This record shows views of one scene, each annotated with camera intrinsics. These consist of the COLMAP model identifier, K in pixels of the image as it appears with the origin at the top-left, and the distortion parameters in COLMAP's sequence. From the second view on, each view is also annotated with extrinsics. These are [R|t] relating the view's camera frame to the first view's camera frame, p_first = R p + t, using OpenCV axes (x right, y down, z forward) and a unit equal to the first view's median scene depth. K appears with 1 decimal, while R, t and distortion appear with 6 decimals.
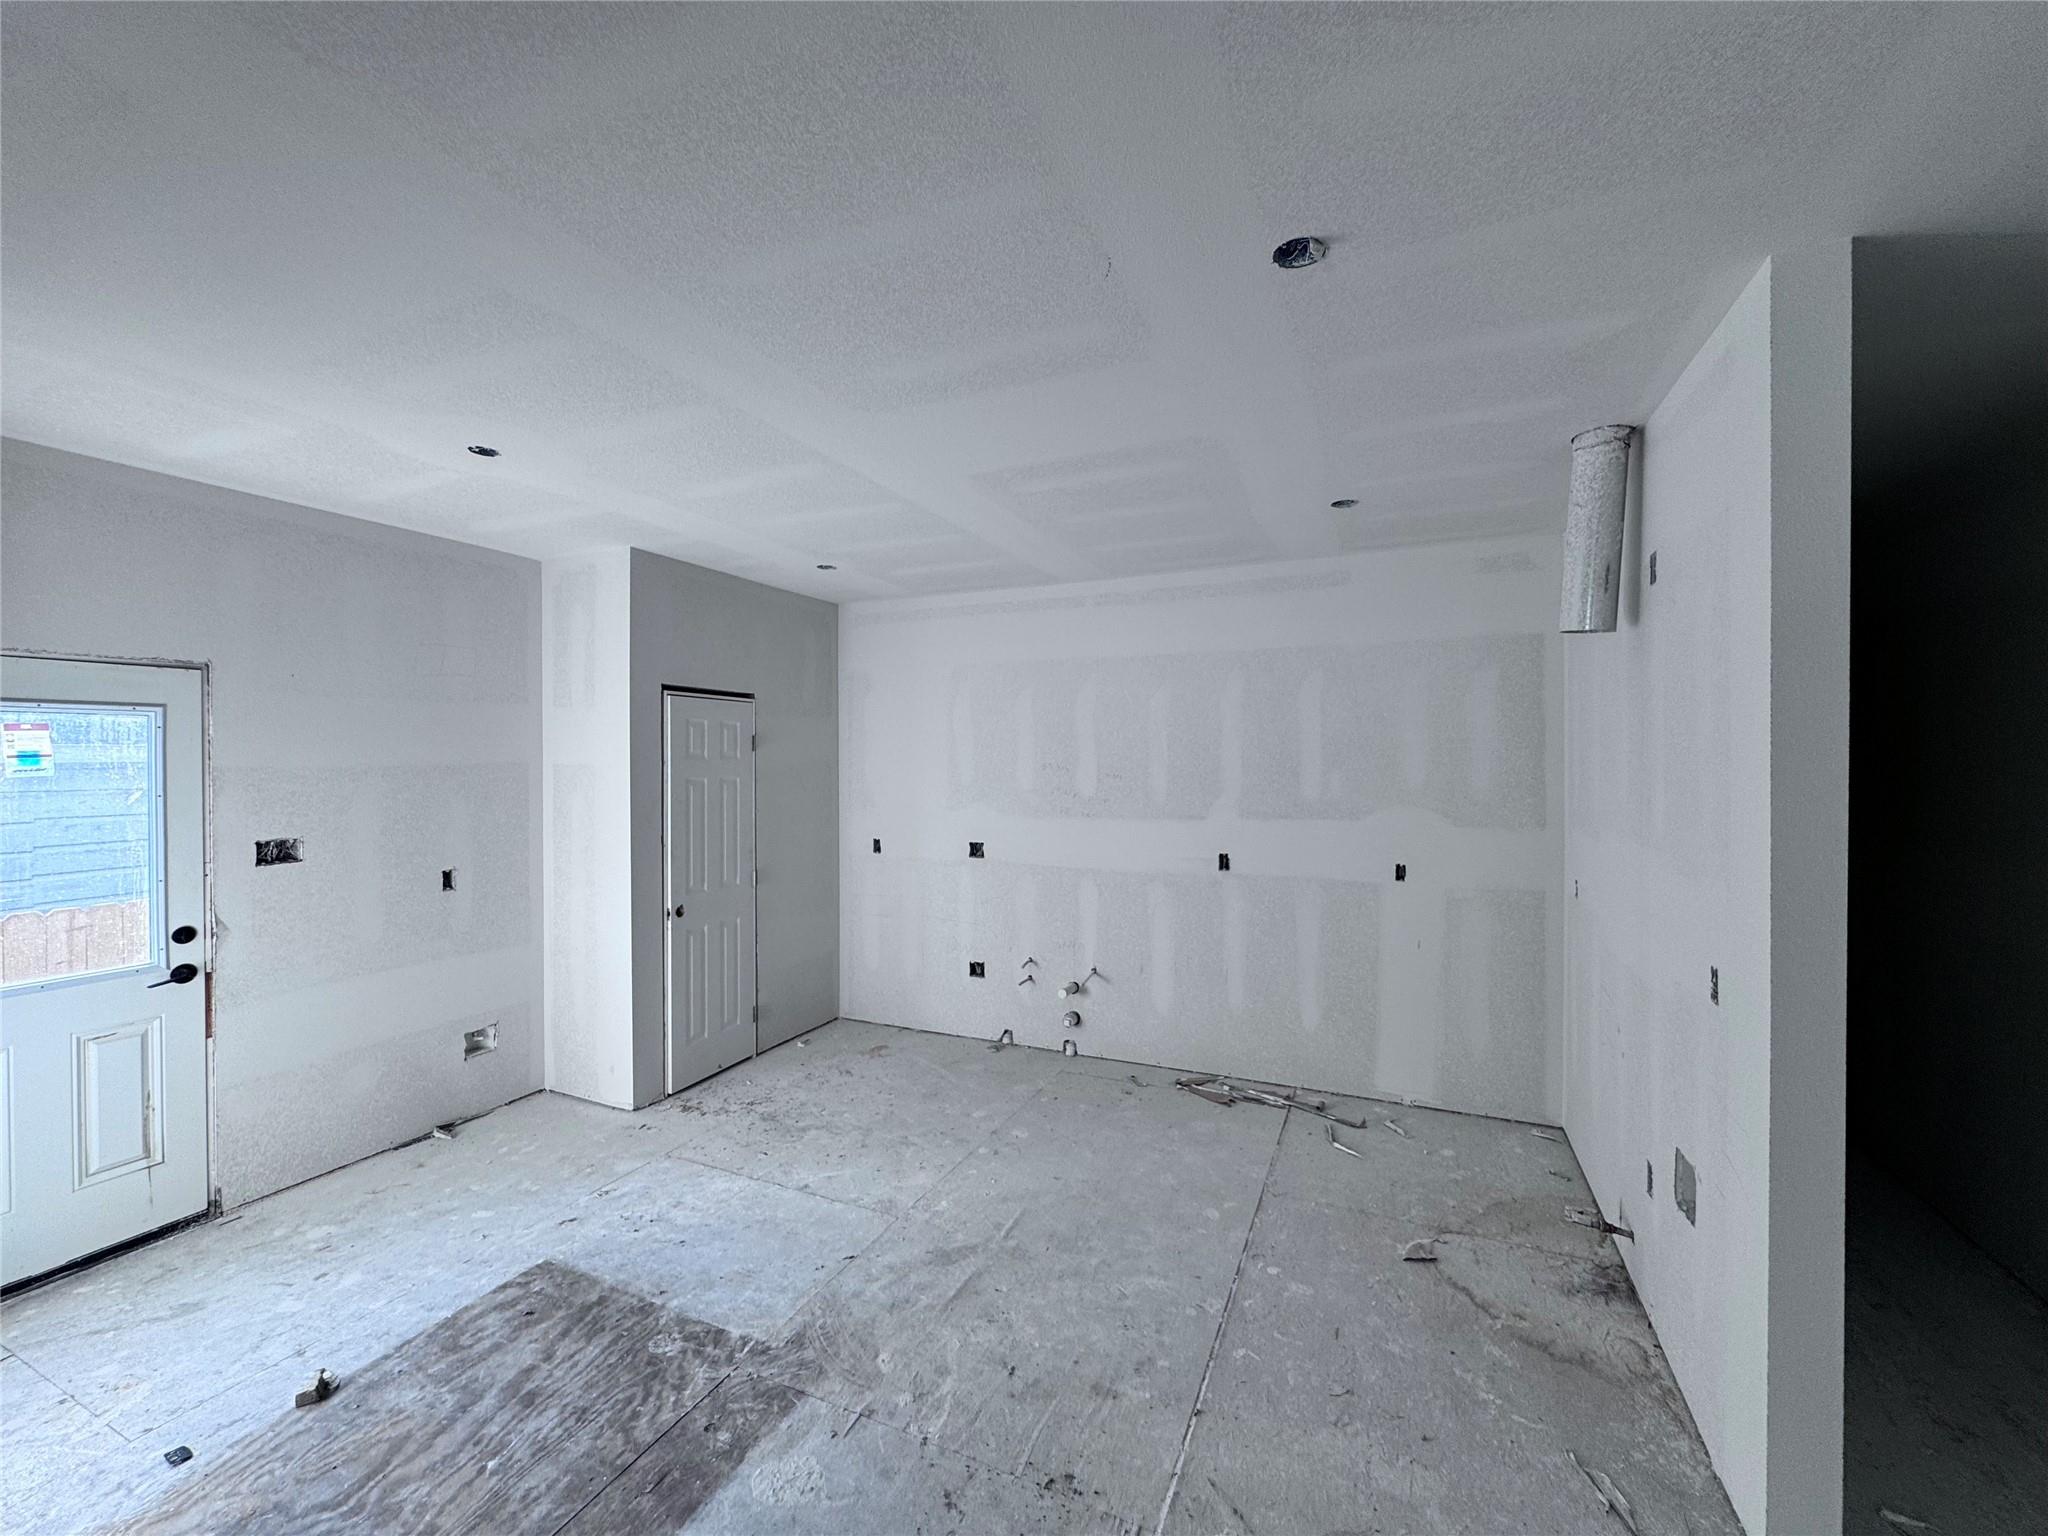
lens RADIAL K [[816.5, 0, 1026.0], [0, 816.5, 763.7], [0, 0, 1]] dist [-0.002577, 0.000372]
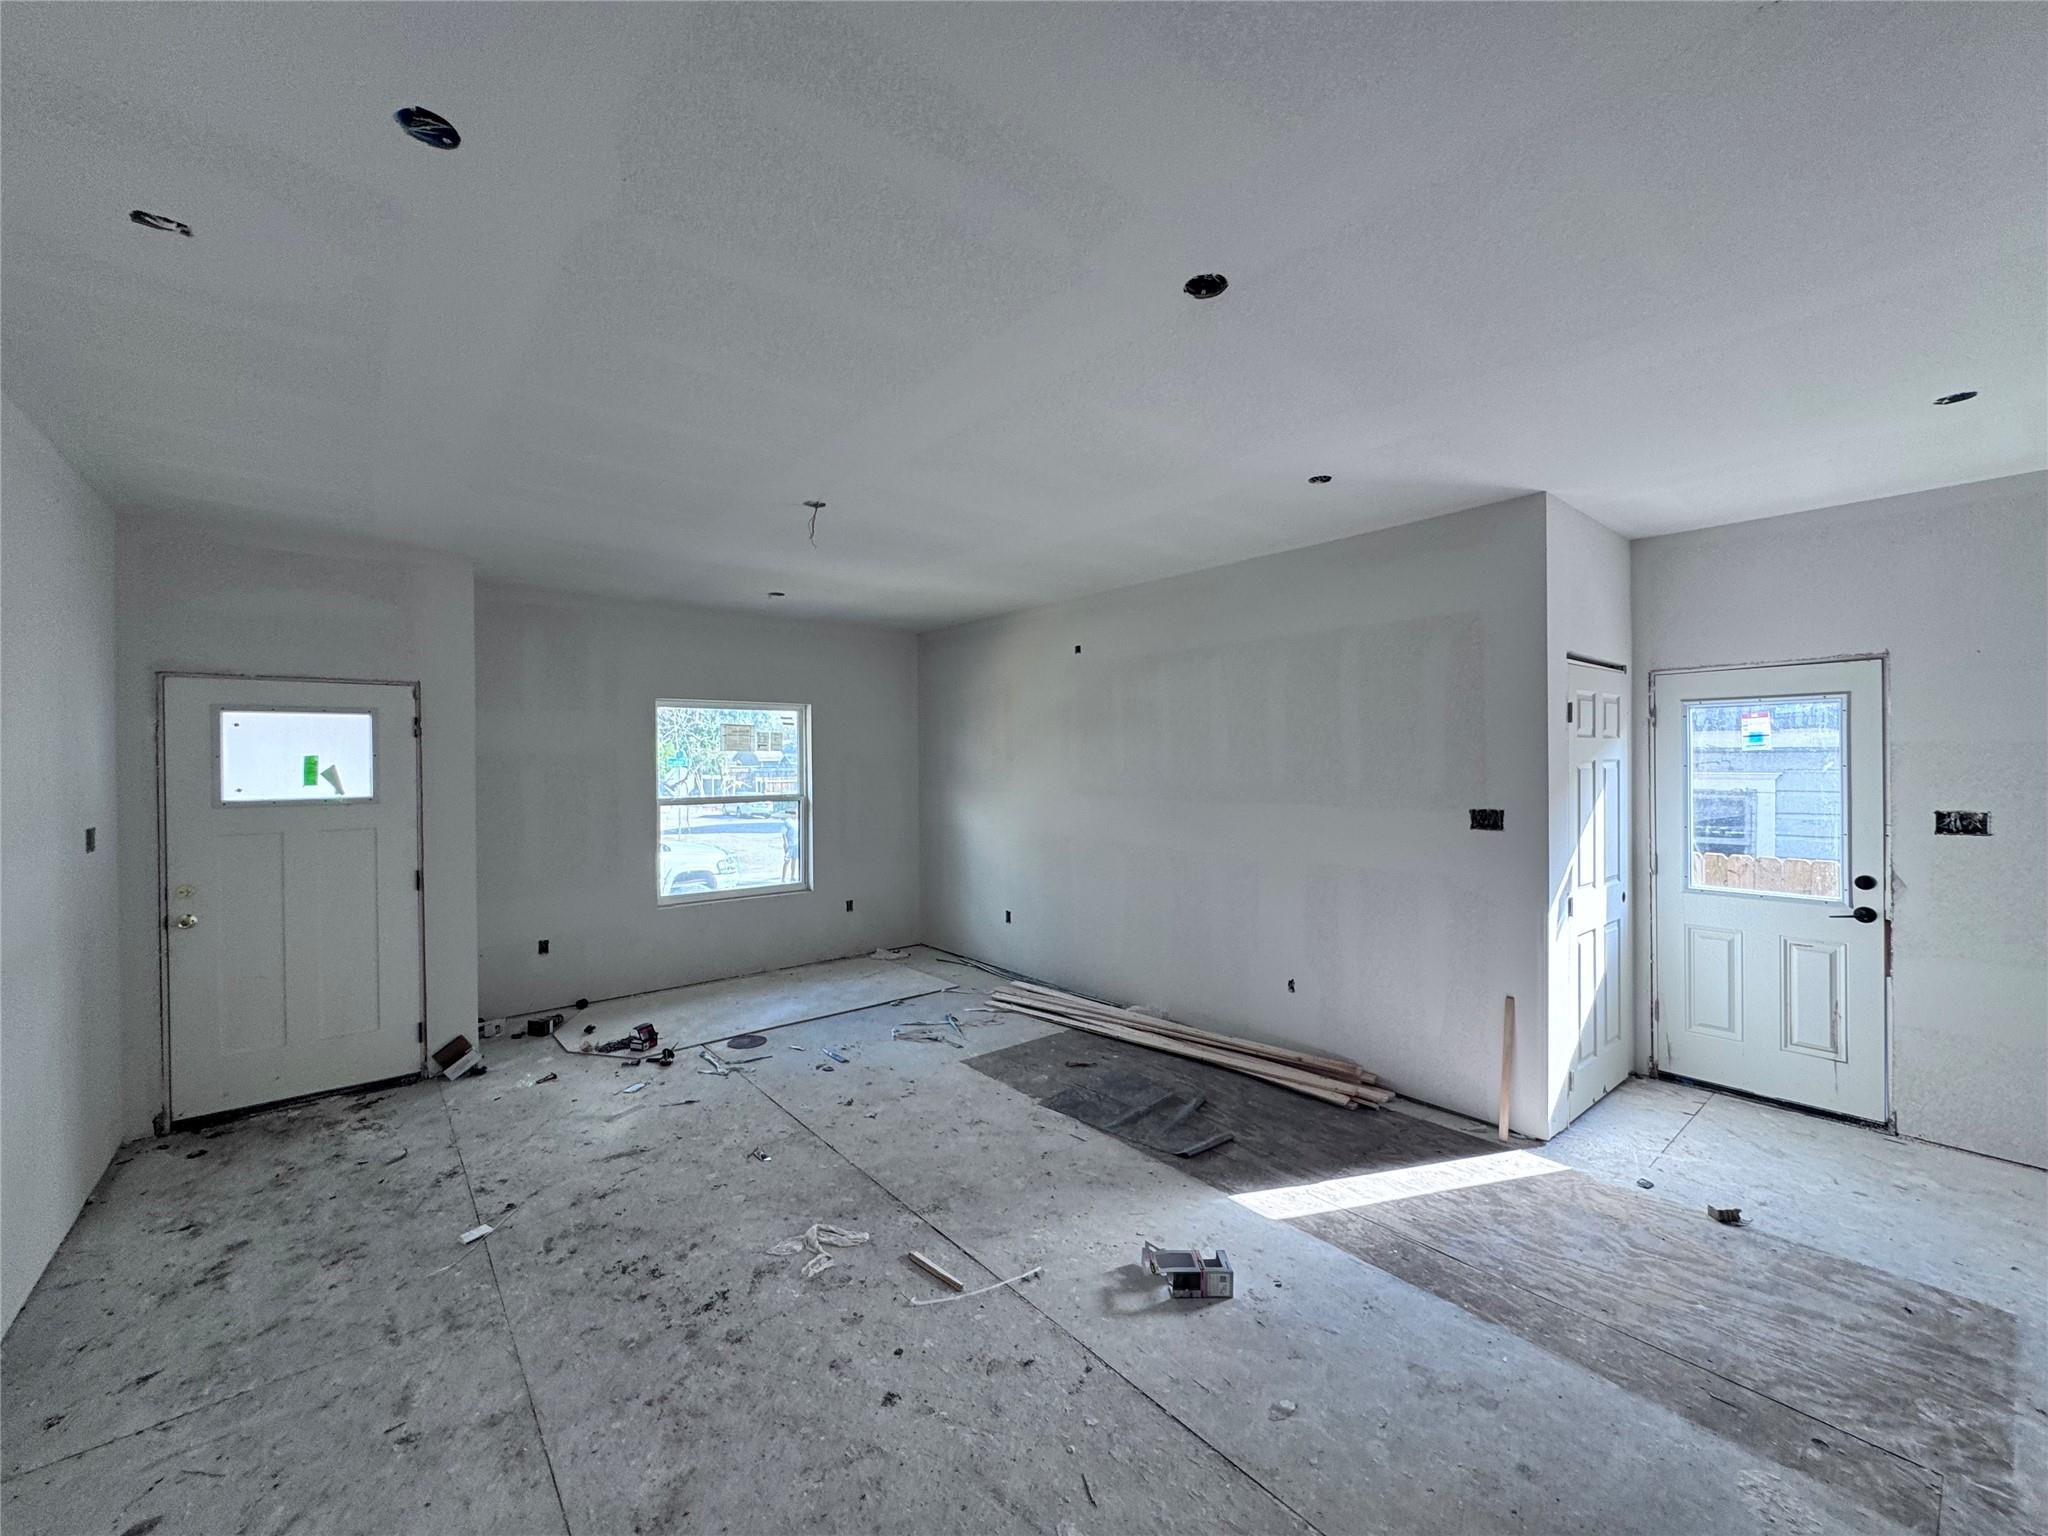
lens RADIAL K [[816.5, 0, 1024.3], [0, 816.5, 764.1], [0, 0, 1]] dist [-0.002577, 0.000372]
pose [[-0.435063, 0.010237, -0.900342, 0.566889], [0.003244, 0.999947, 0.009802, 0.019752], [0.900394, 0.001344, -0.435073, 0.397664]]
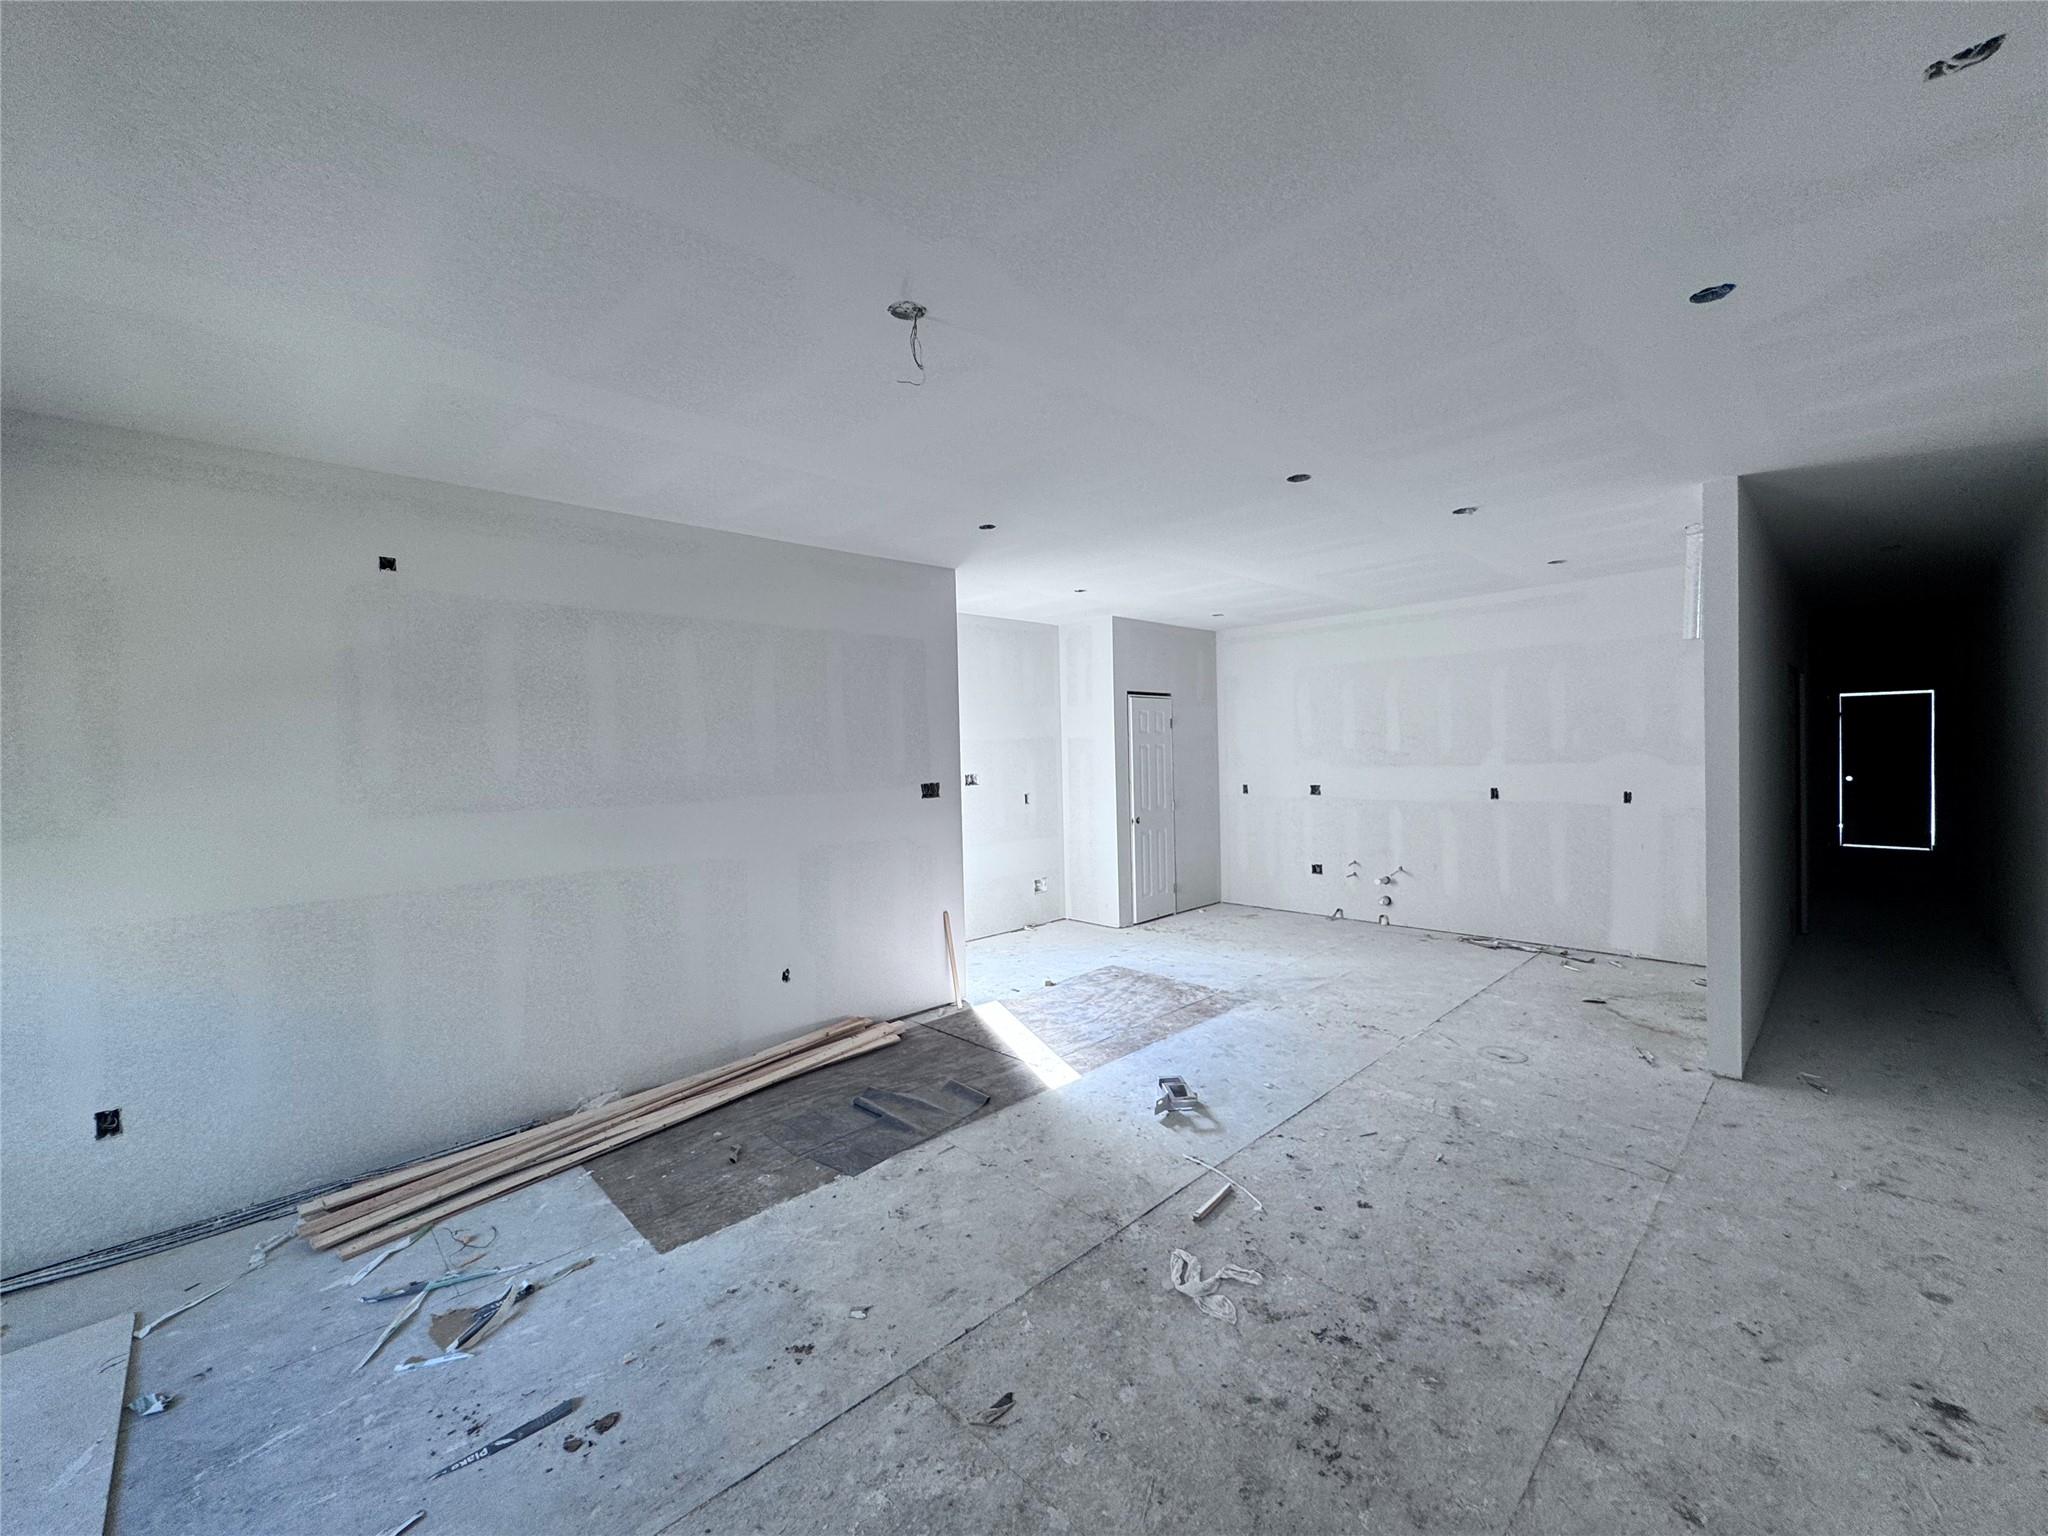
lens RADIAL K [[816.5, 0, 1027.1], [0, 816.5, 759.3], [0, 0, 1]] dist [-0.002577, 0.000372]
pose [[0.928928, -0.015358, -0.369941, 0.005831], [0.020402, 0.999745, 0.009724, 0.038716], [0.369698, -0.016581, 0.929004, -0.974103]]
